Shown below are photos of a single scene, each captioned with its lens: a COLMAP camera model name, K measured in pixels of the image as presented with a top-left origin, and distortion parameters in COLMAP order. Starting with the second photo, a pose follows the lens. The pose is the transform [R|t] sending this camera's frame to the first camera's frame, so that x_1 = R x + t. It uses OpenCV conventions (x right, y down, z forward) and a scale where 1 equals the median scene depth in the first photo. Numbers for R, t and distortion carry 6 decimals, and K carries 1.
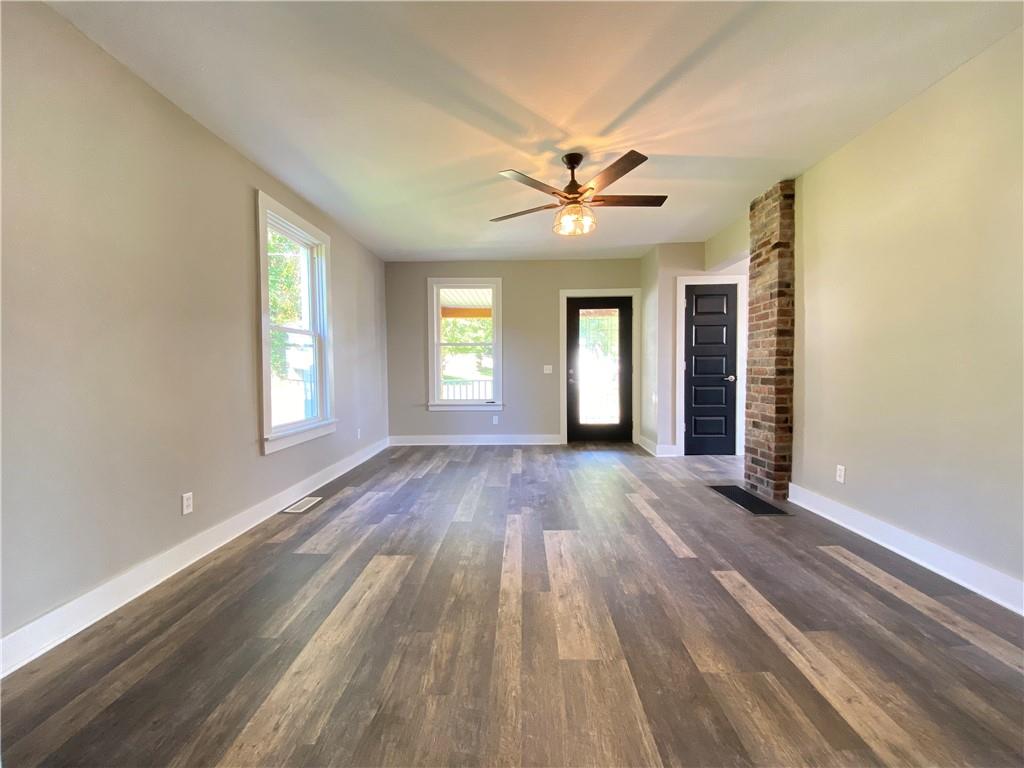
lens RADIAL K [[413.0, 0, 513.1], [0, 413.0, 383.0], [0, 0, 1]] dist [0.039107, -0.031429]
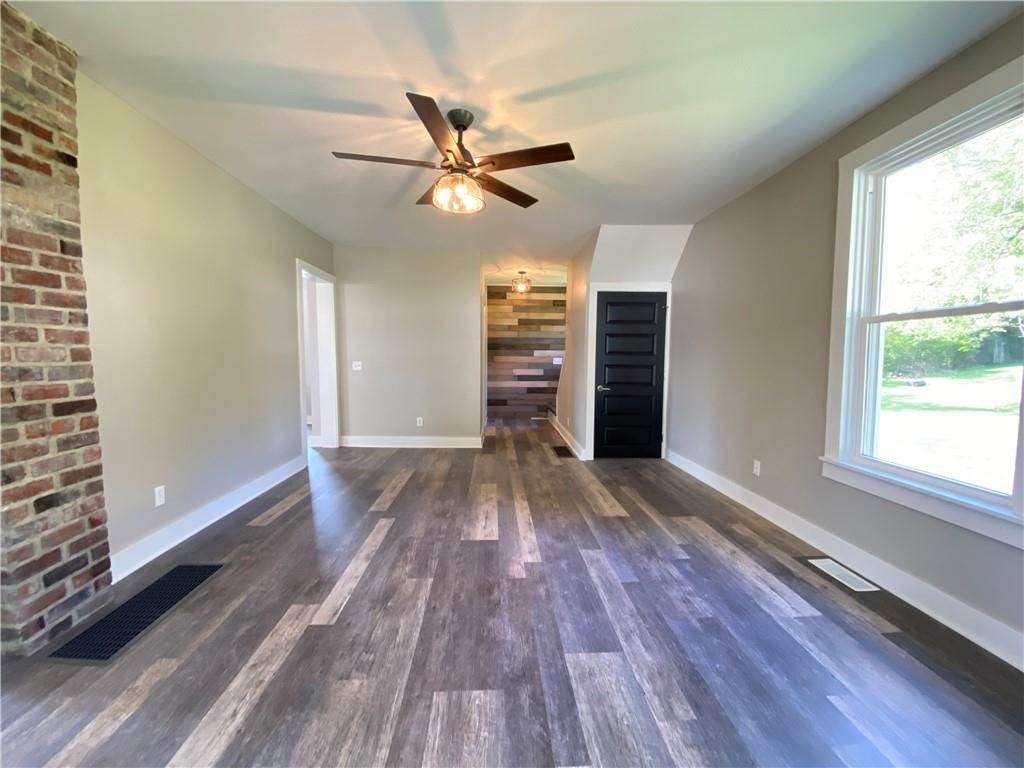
lens RADIAL K [[413.0, 0, 513.1], [0, 413.0, 383.0], [0, 0, 1]] dist [0.039107, -0.031429]
pose [[-0.997403, 0.005595, -0.071799, 0.088581], [-0.001725, 0.994835, 0.101495, -0.093037], [0.071996, 0.101356, -0.992242, 1.621670]]
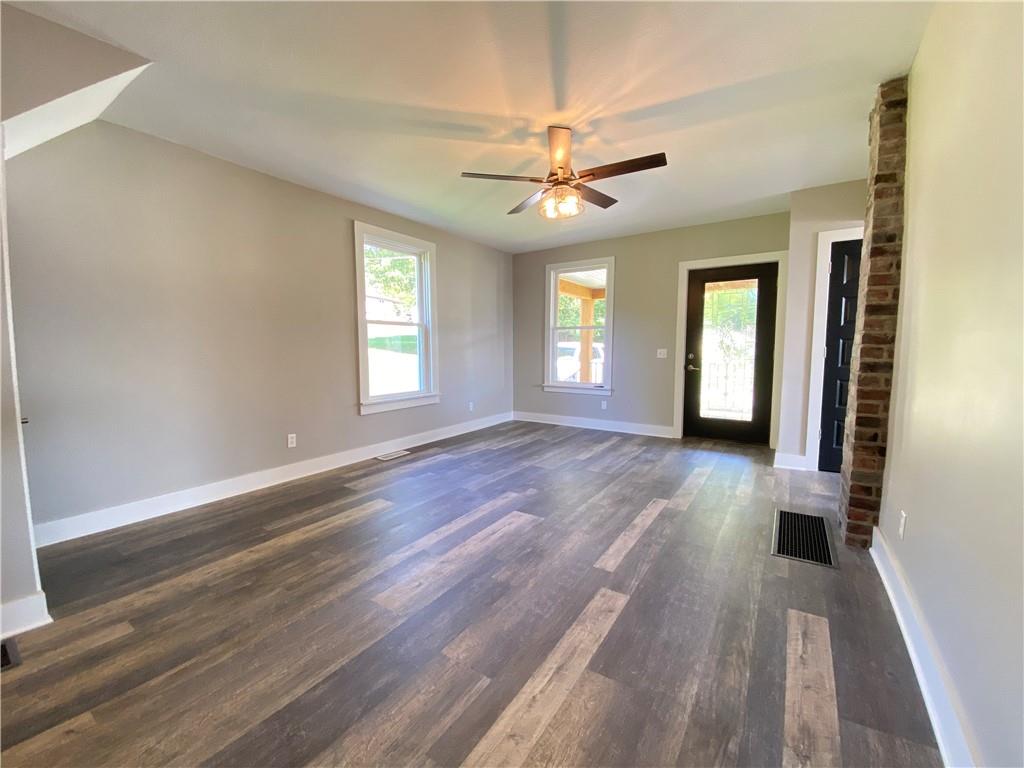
lens RADIAL K [[413.0, 0, 513.1], [0, 413.0, 383.0], [0, 0, 1]] dist [0.039107, -0.031429]
pose [[0.843235, 0.052828, -0.534942, 0.515988], [-0.023805, 0.997853, 0.061019, -0.028065], [0.537017, -0.038719, 0.842682, 0.102067]]
